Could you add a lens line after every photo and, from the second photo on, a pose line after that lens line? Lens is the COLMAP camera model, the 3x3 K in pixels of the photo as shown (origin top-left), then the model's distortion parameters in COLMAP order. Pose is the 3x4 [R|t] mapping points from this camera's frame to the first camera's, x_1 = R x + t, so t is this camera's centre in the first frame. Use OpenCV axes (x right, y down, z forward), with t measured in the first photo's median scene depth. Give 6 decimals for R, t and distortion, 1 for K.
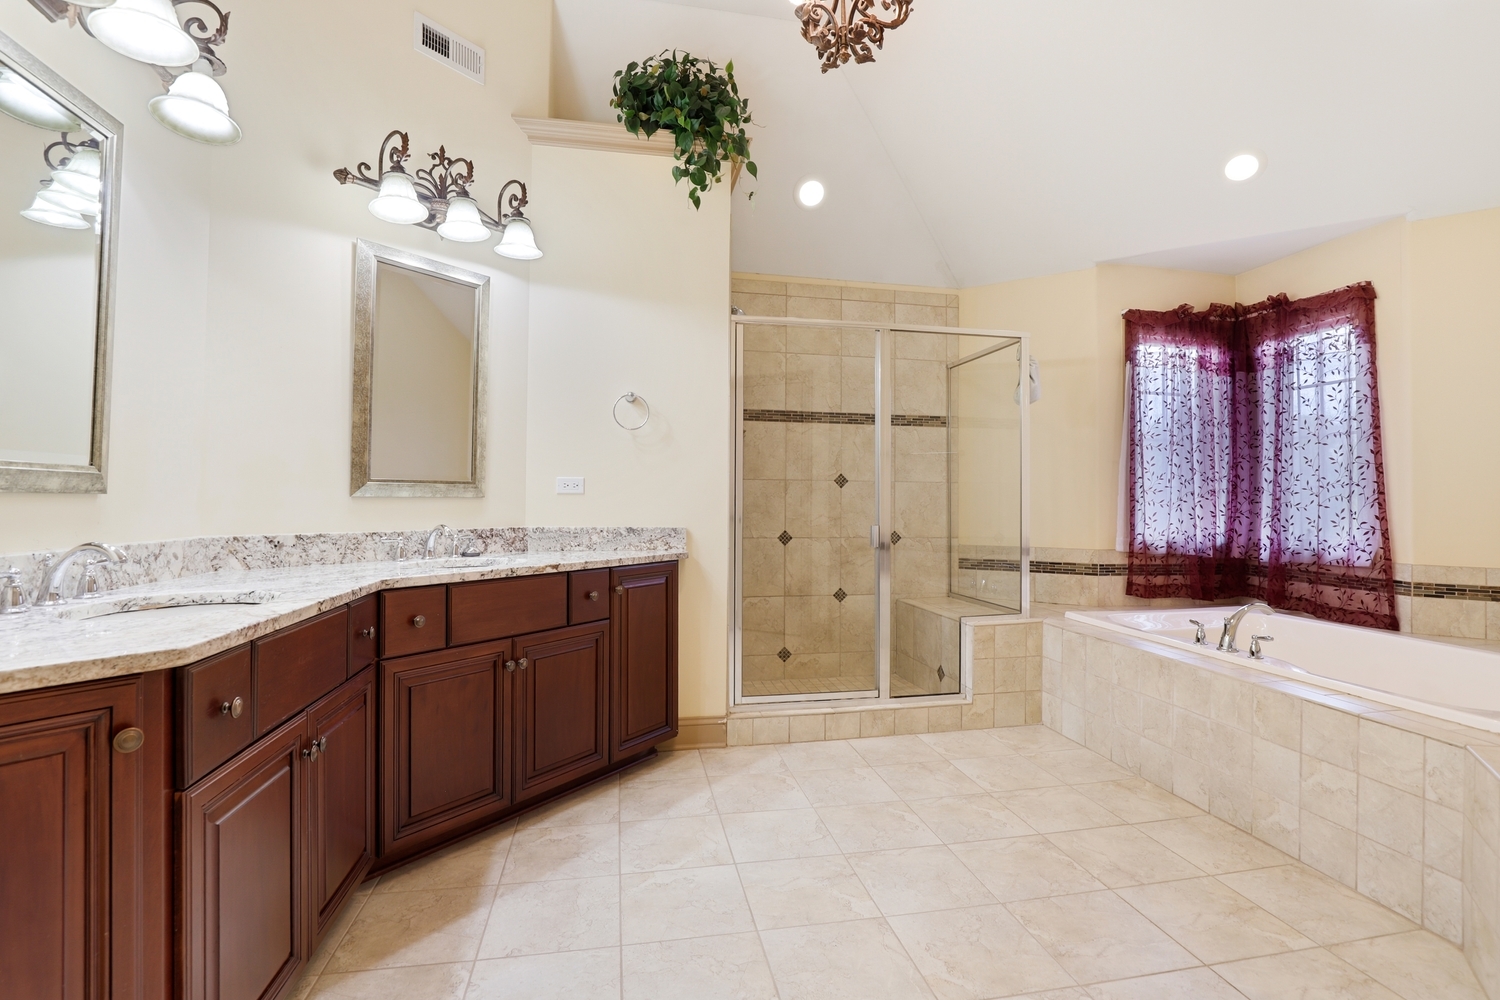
lens RADIAL K [[690.8, 0, 750.4], [0, 690.8, 489.2], [0, 0, 1]] dist [-0.004728, 0.000092]
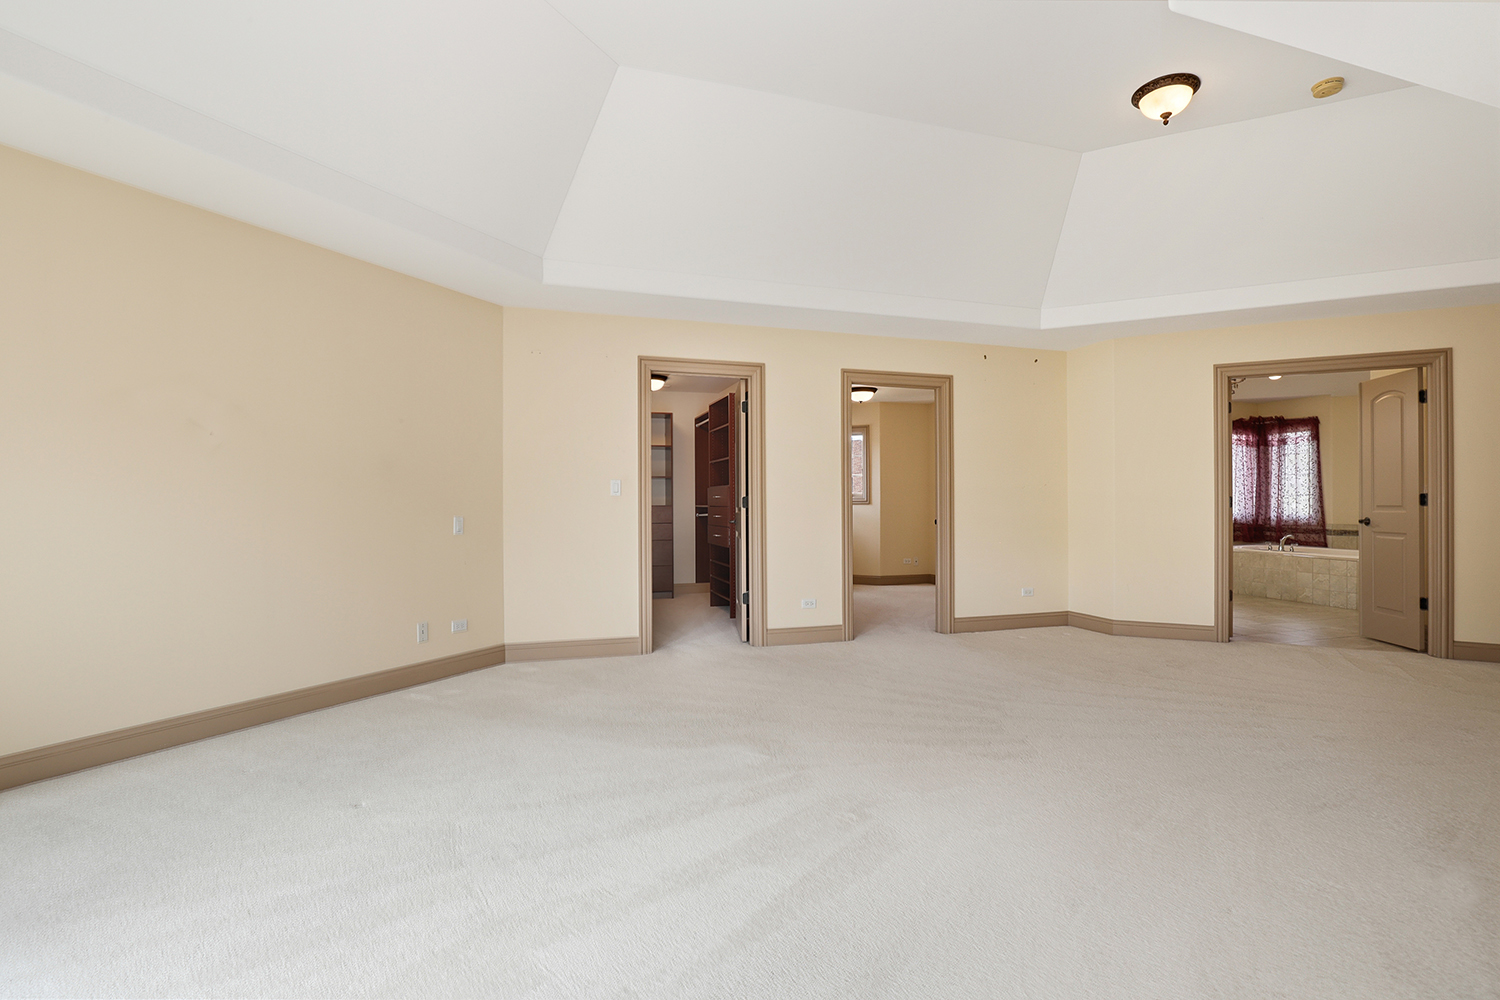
lens RADIAL K [[690.8, 0, 749.8], [0, 690.8, 507.8], [0, 0, 1]] dist [-0.004728, 0.000092]
pose [[0.991989, -0.004054, 0.126263, -1.435996], [0.000636, 0.999632, 0.027103, -0.025801], [-0.126326, -0.026806, 0.991627, -1.216136]]
